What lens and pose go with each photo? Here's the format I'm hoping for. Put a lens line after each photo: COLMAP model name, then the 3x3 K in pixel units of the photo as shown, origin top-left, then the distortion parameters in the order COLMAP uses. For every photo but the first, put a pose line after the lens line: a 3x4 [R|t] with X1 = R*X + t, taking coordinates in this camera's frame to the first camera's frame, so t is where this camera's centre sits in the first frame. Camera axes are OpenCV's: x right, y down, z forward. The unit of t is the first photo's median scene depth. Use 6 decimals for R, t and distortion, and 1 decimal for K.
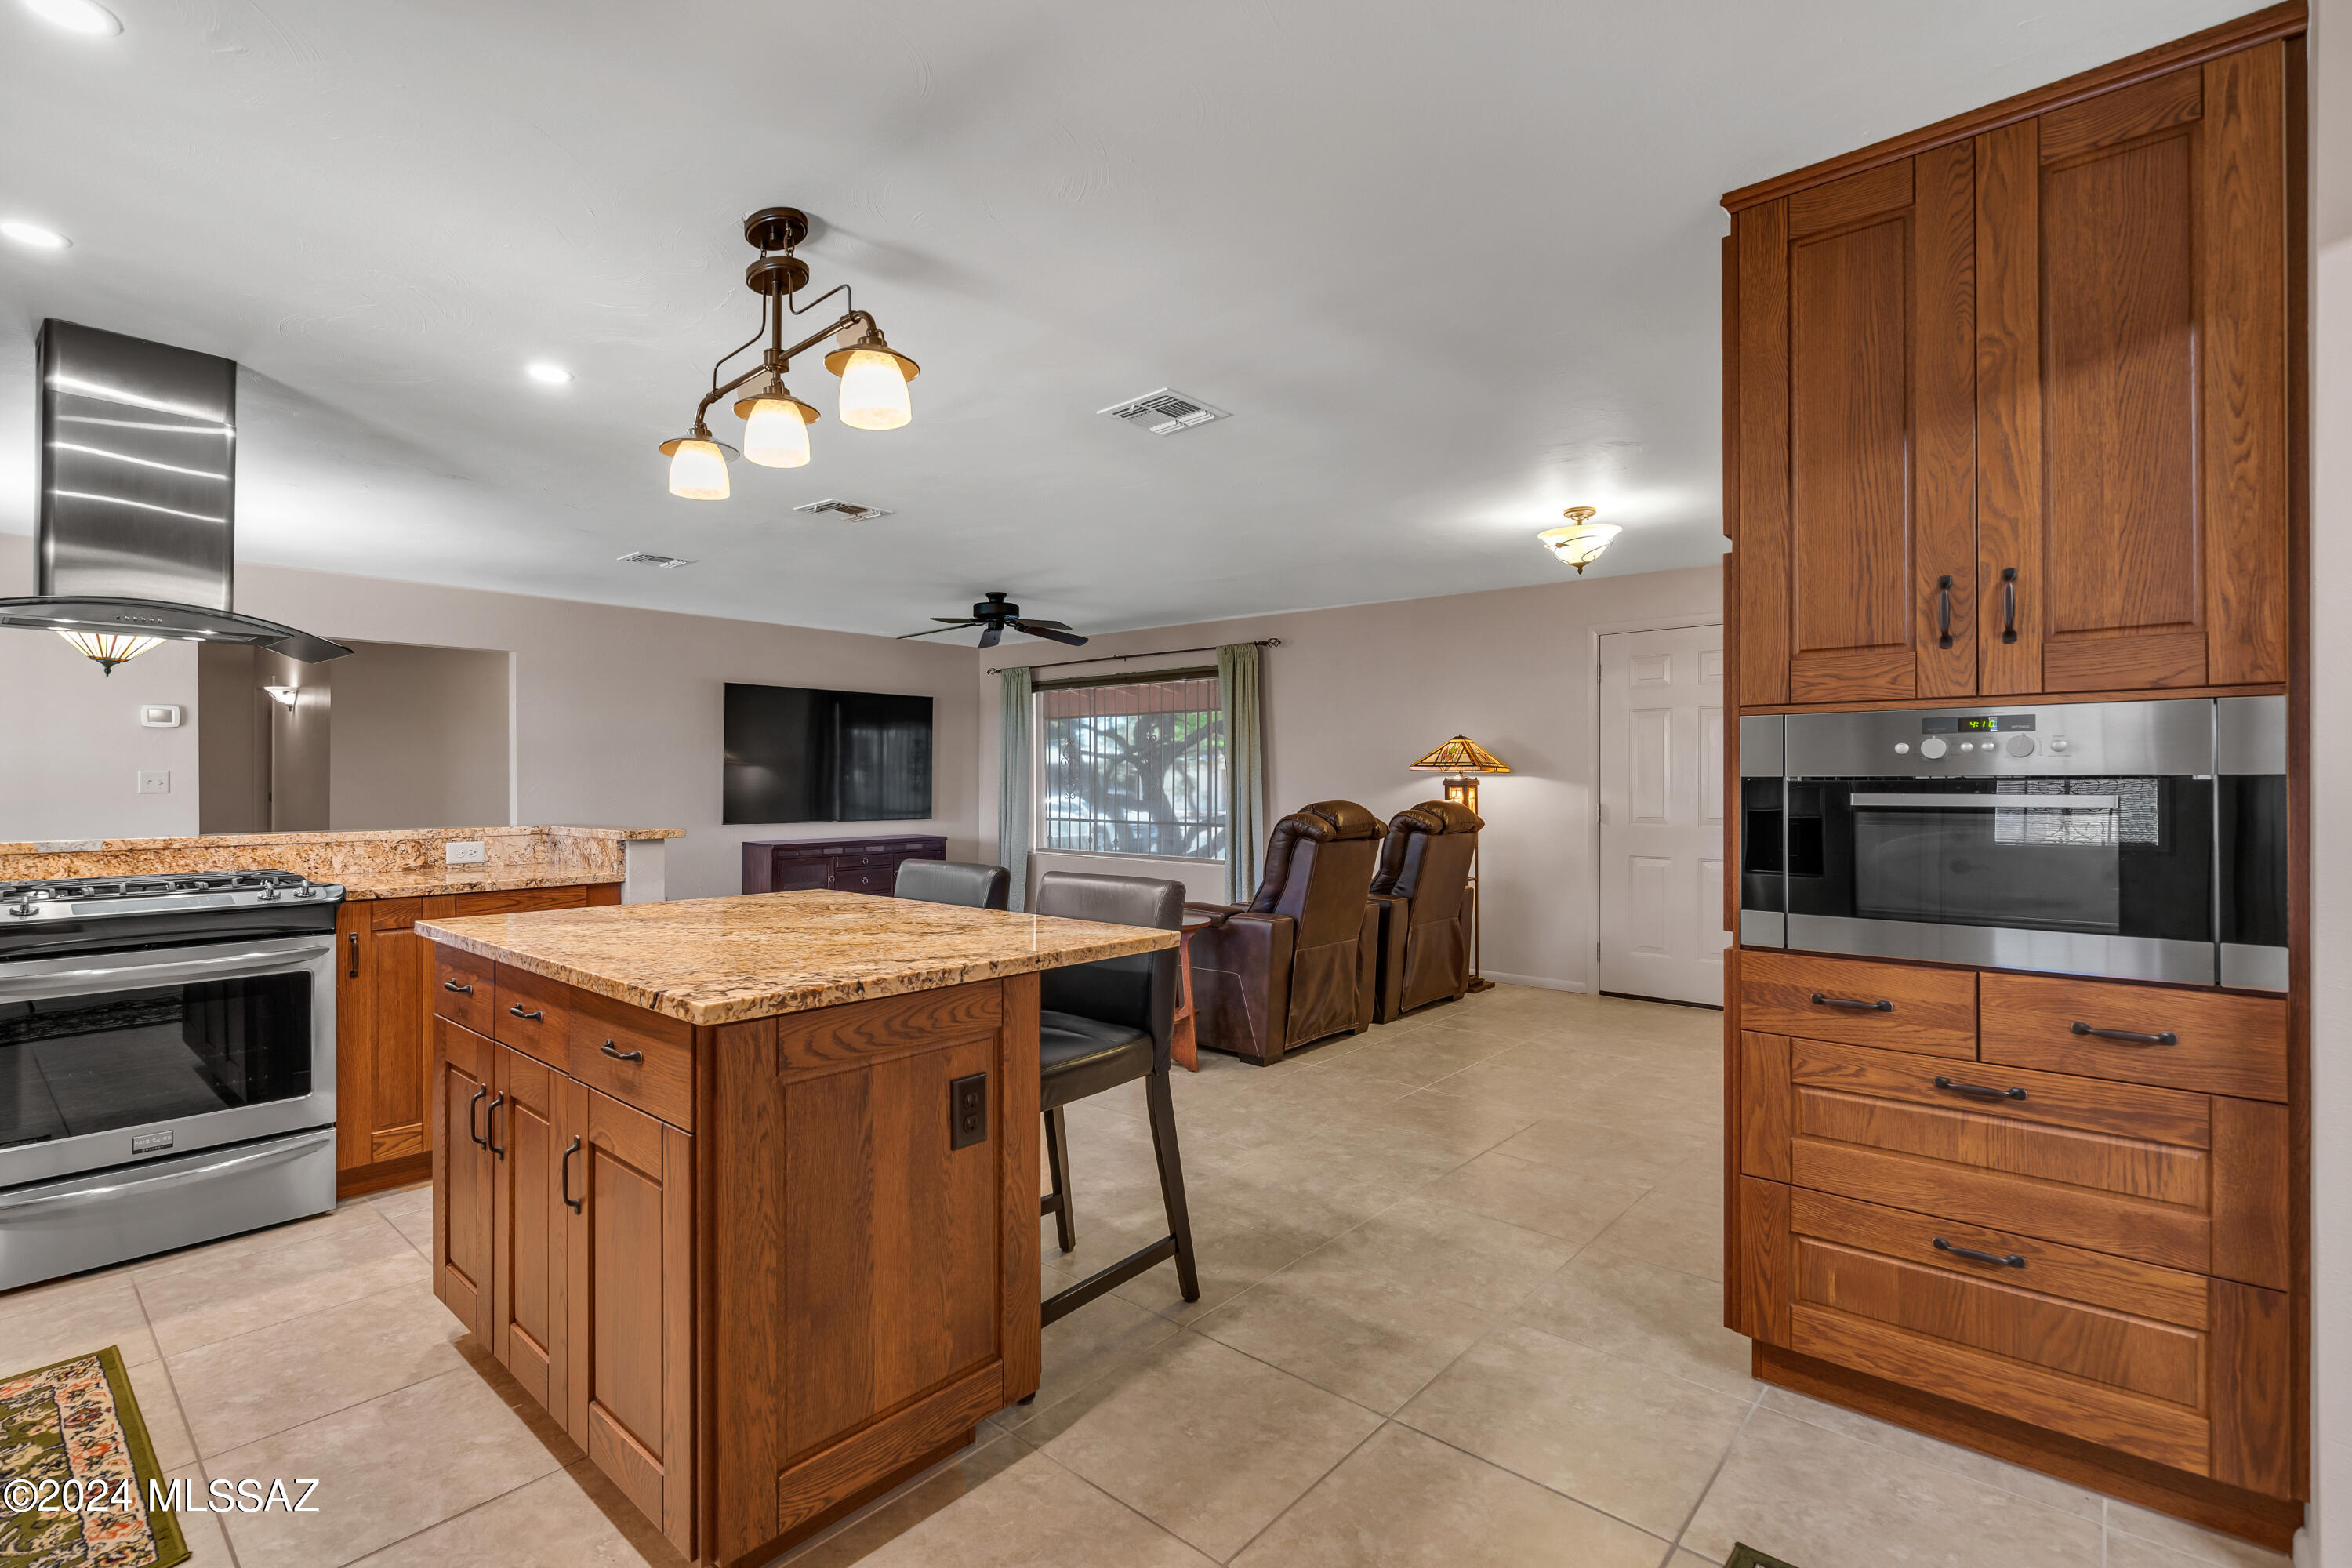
lens RADIAL K [[1084.5, 0, 1162.9], [0, 1084.5, 776.3], [0, 0, 1]] dist [-0.004194, 0.001258]
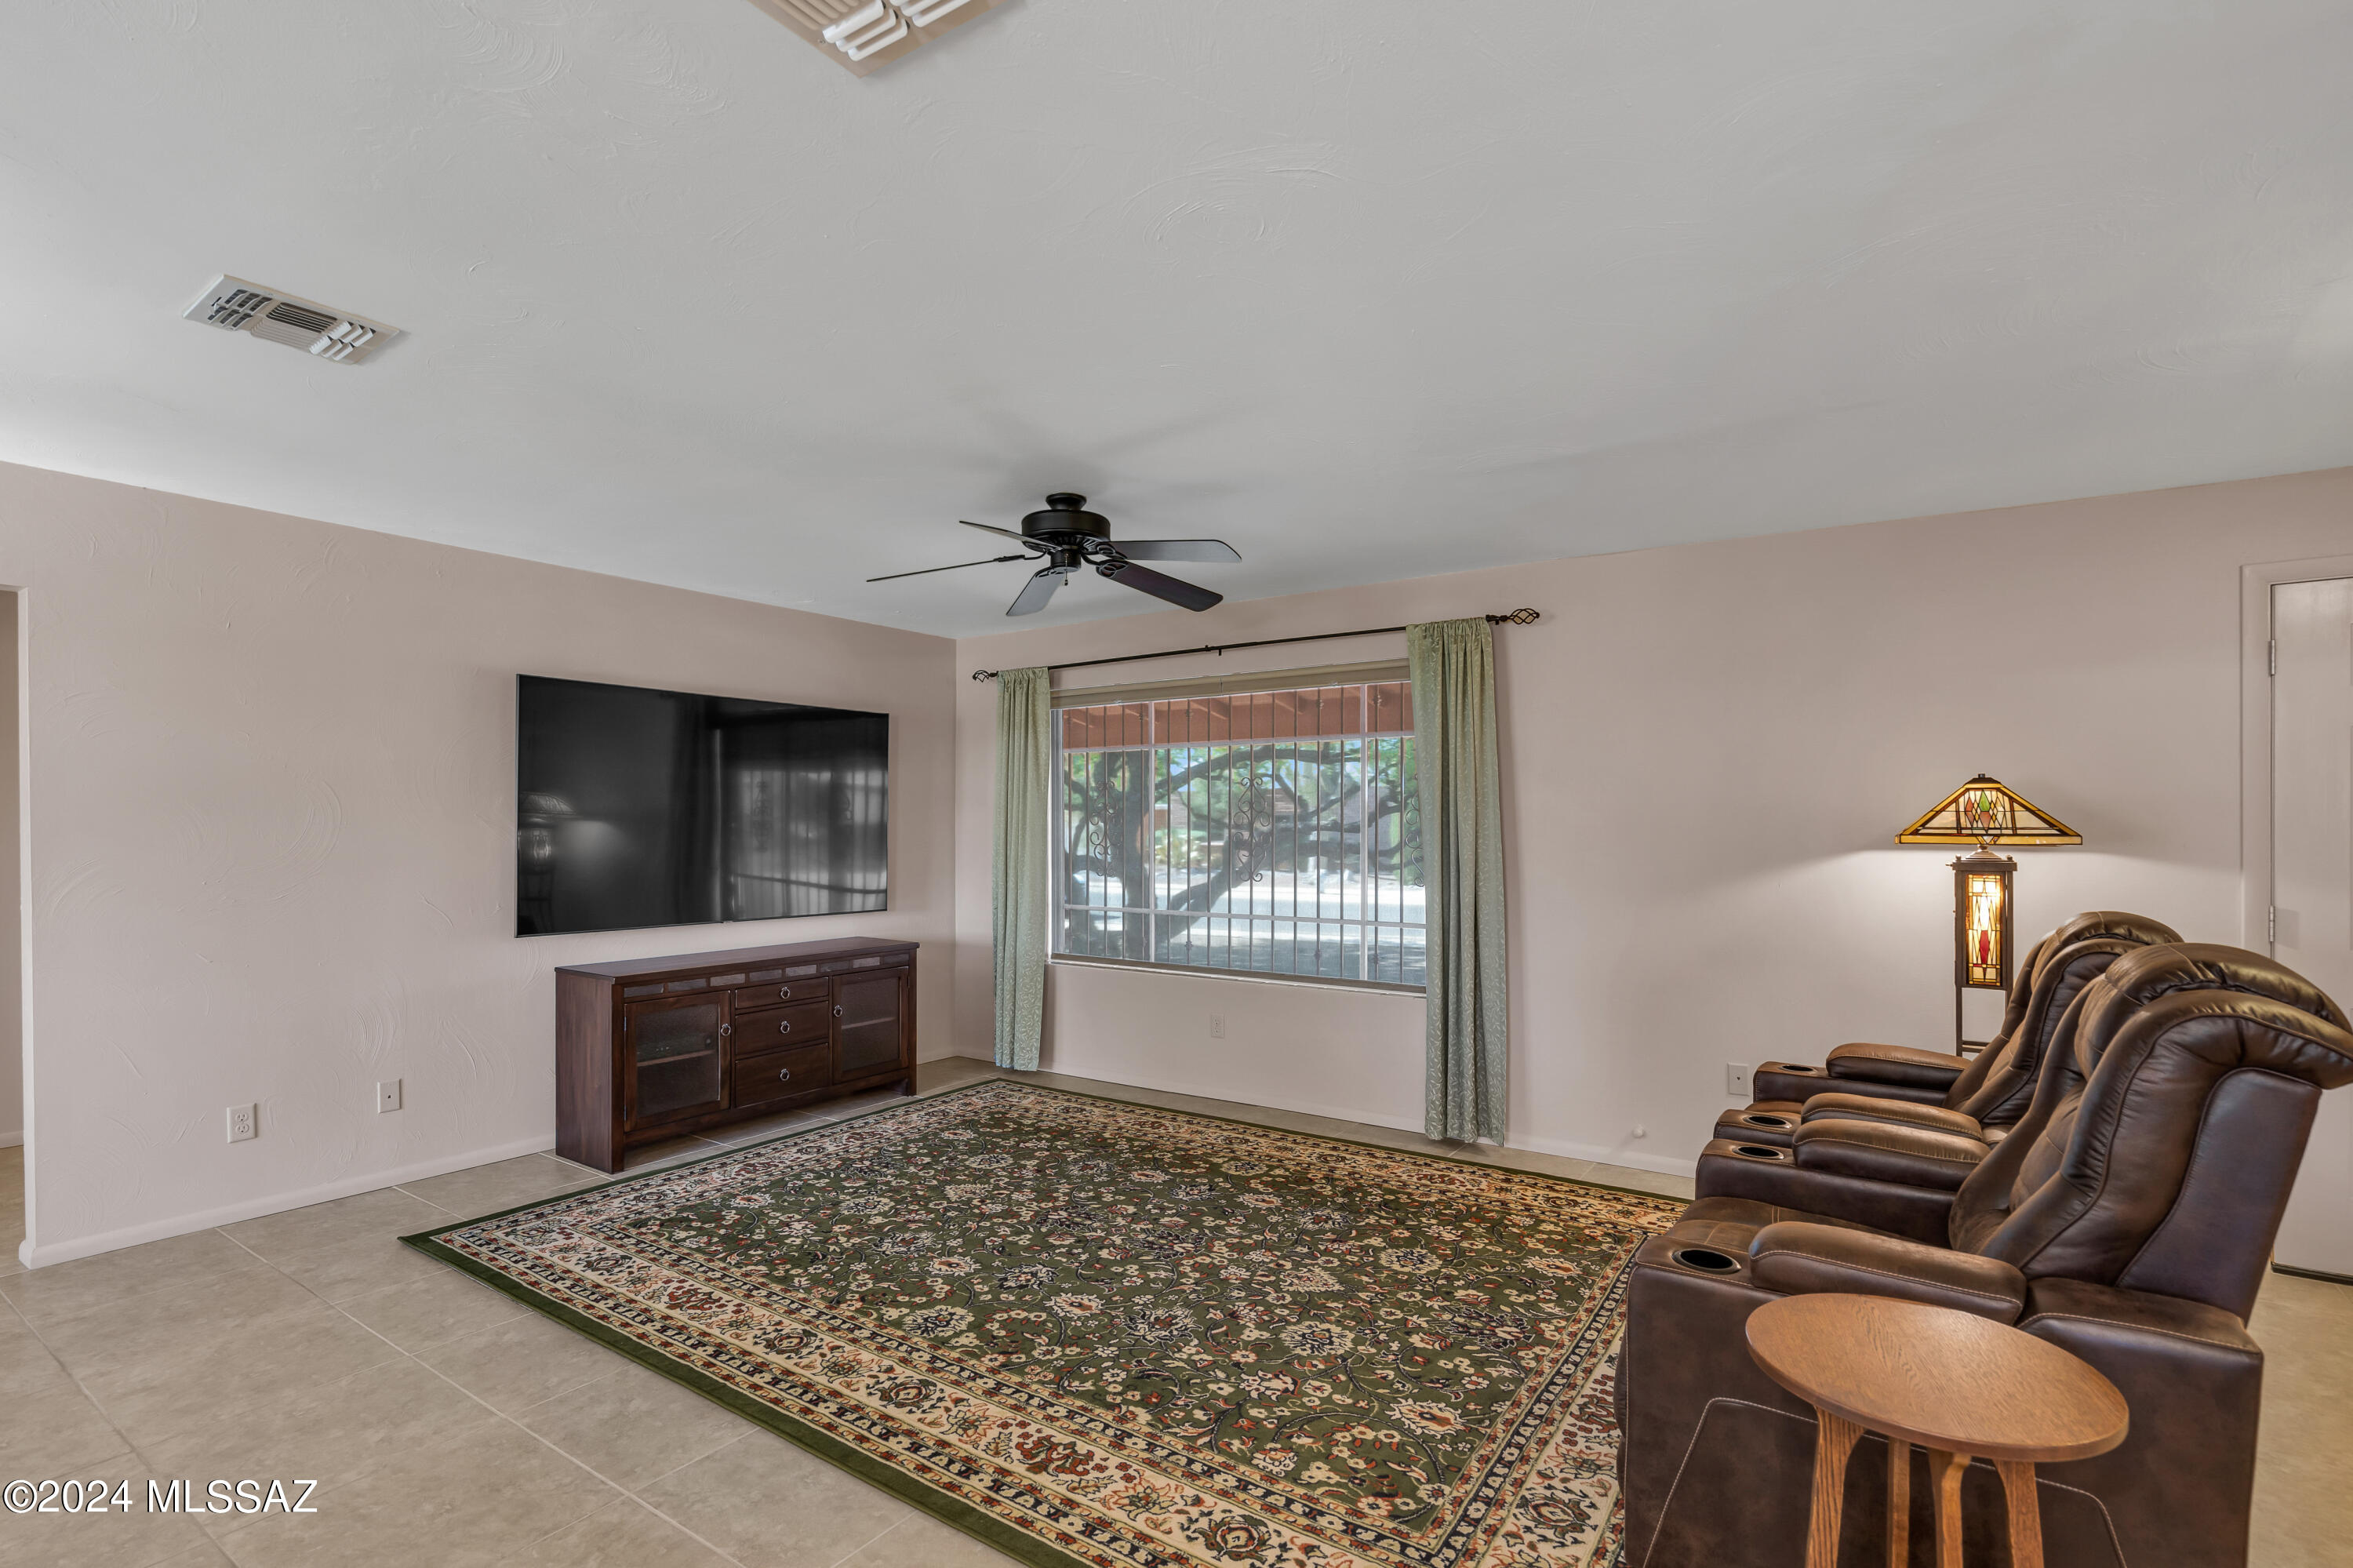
lens RADIAL K [[1085.0, 0, 1169.5], [0, 1085.0, 841.4], [0, 0, 1]] dist [-0.004194, 0.001258]
pose [[0.993311, -0.002475, 0.115443, -0.341395], [0.000613, 0.999869, 0.016169, -0.028526], [-0.115468, -0.015990, 0.993182, 1.007971]]
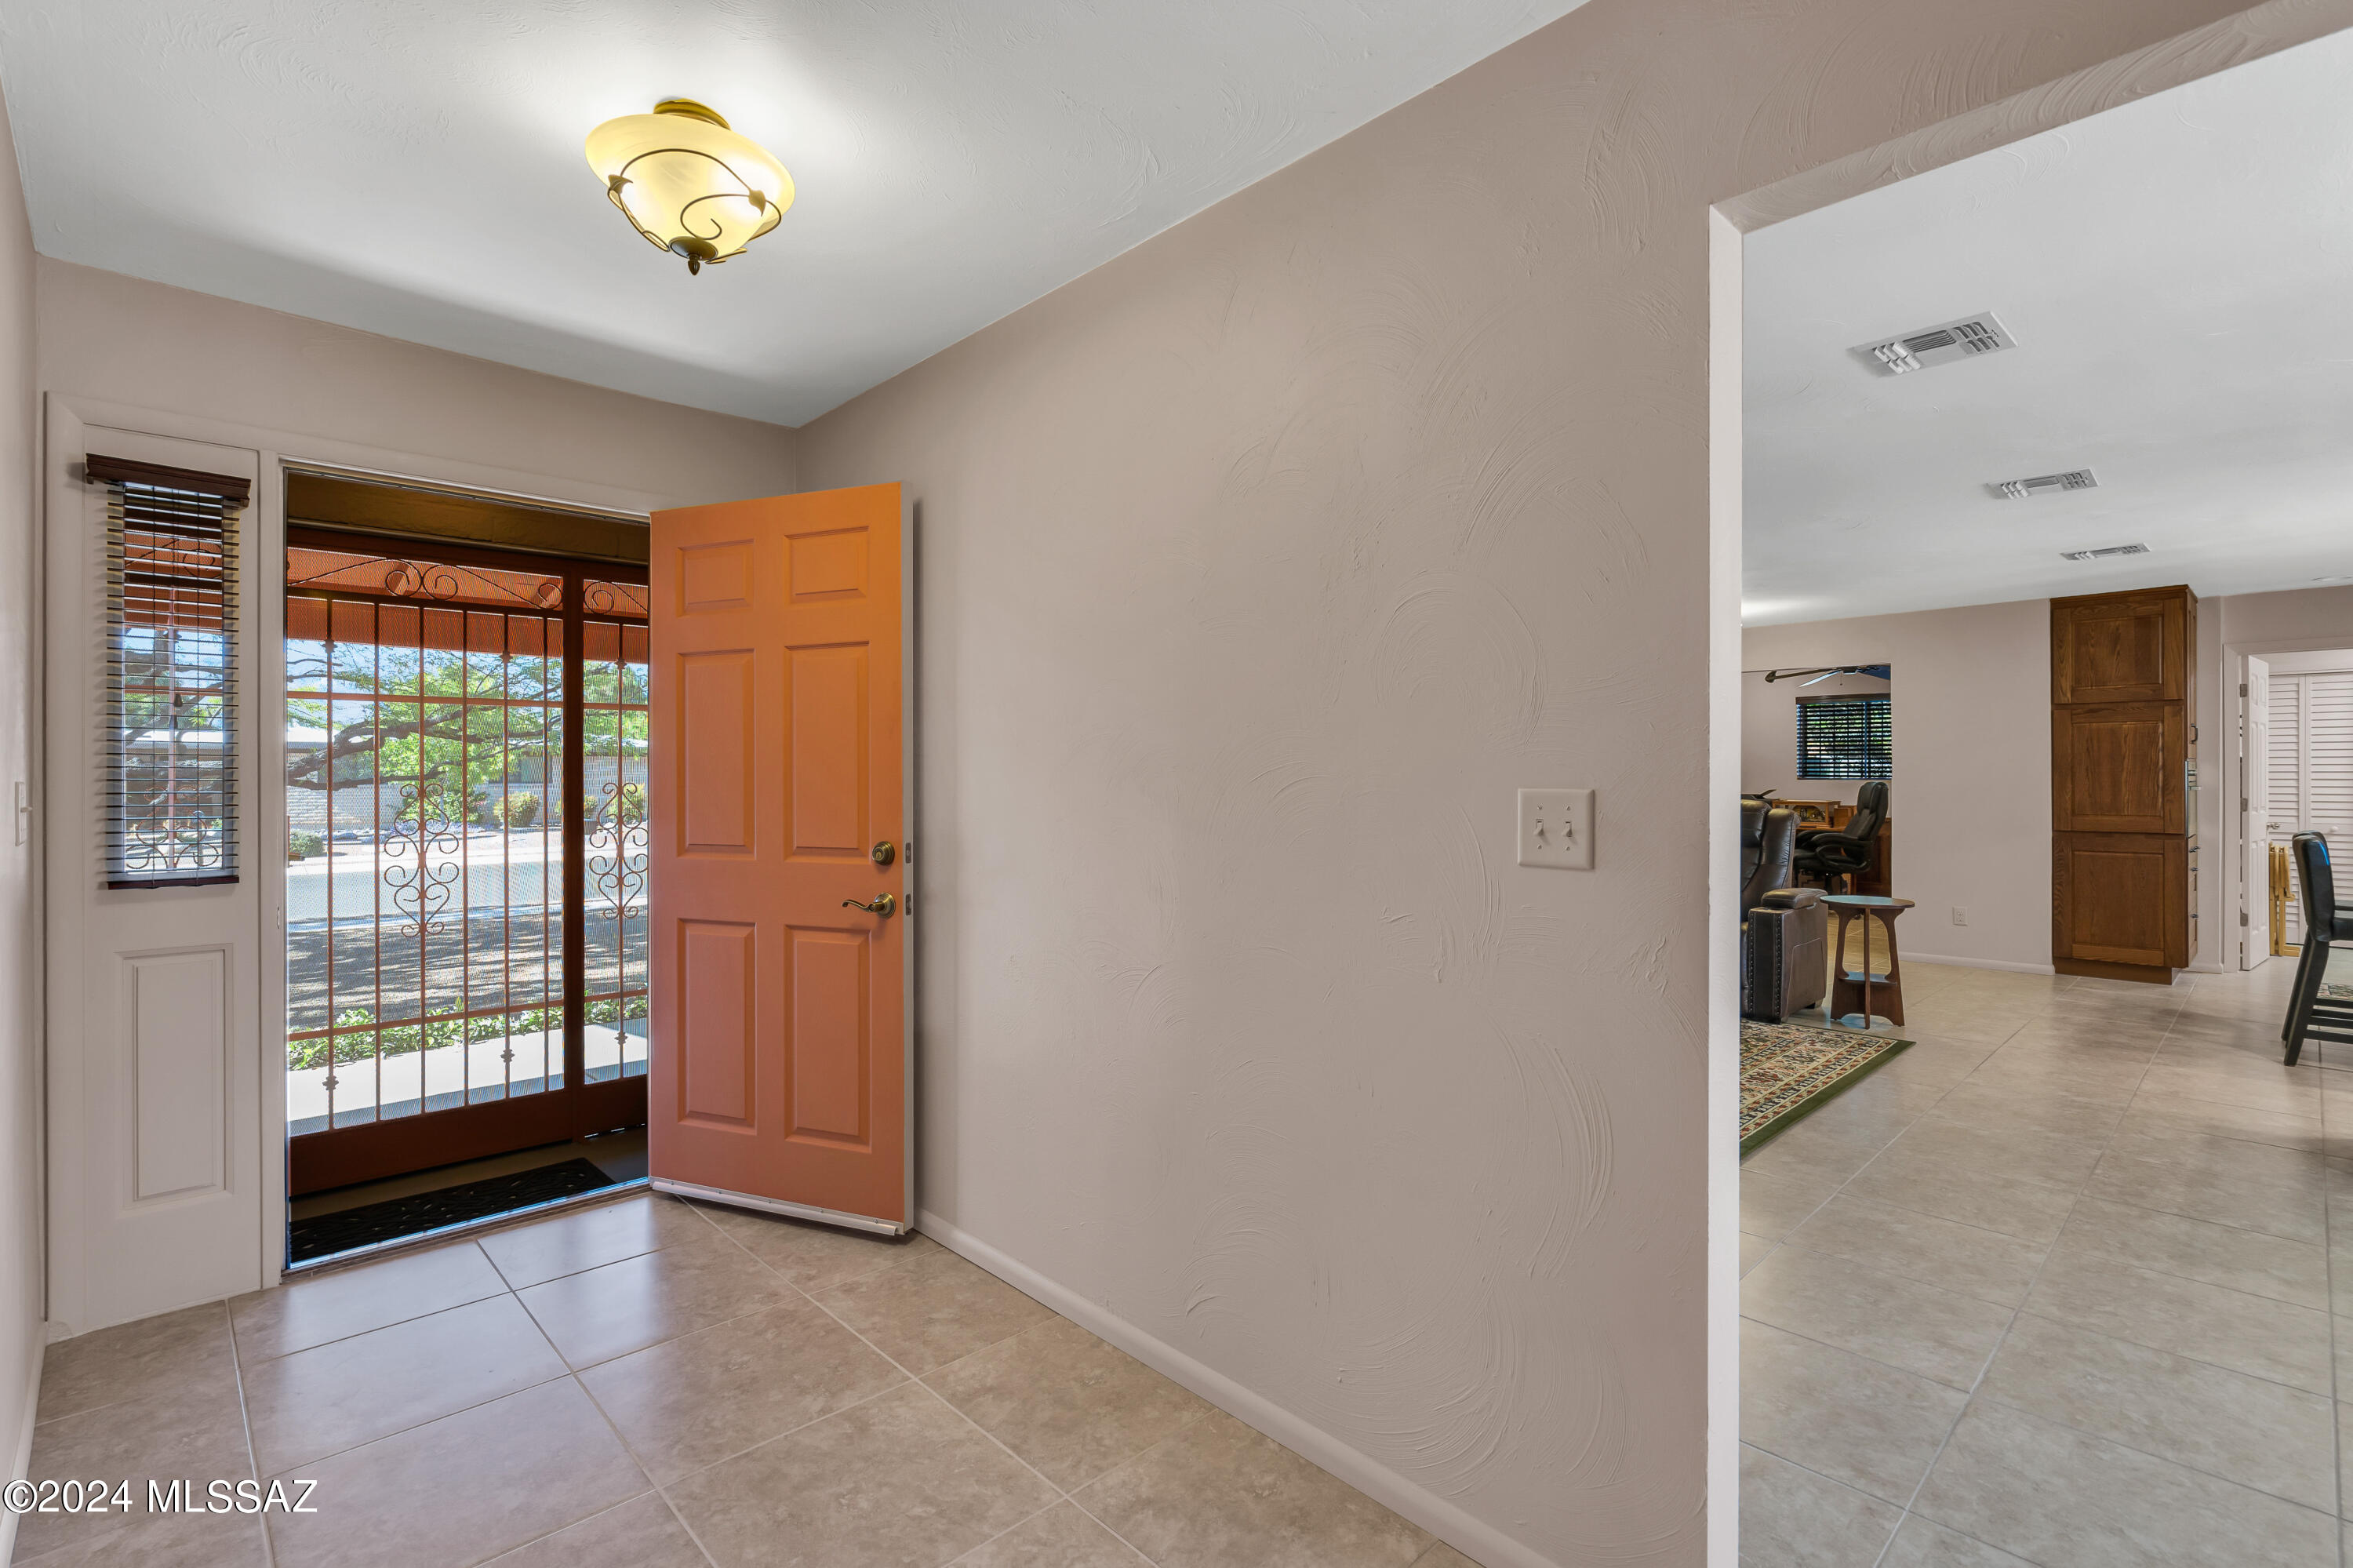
lens RADIAL K [[1085.0, 0, 1164.2], [0, 1085.0, 784.1], [0, 0, 1]] dist [-0.004194, 0.001258]
pose [[0.089659, -0.007005, 0.995948, -1.730425], [-0.001565, 0.999973, 0.007174, -0.007067], [-0.995971, -0.002202, 0.089645, 2.293712]]
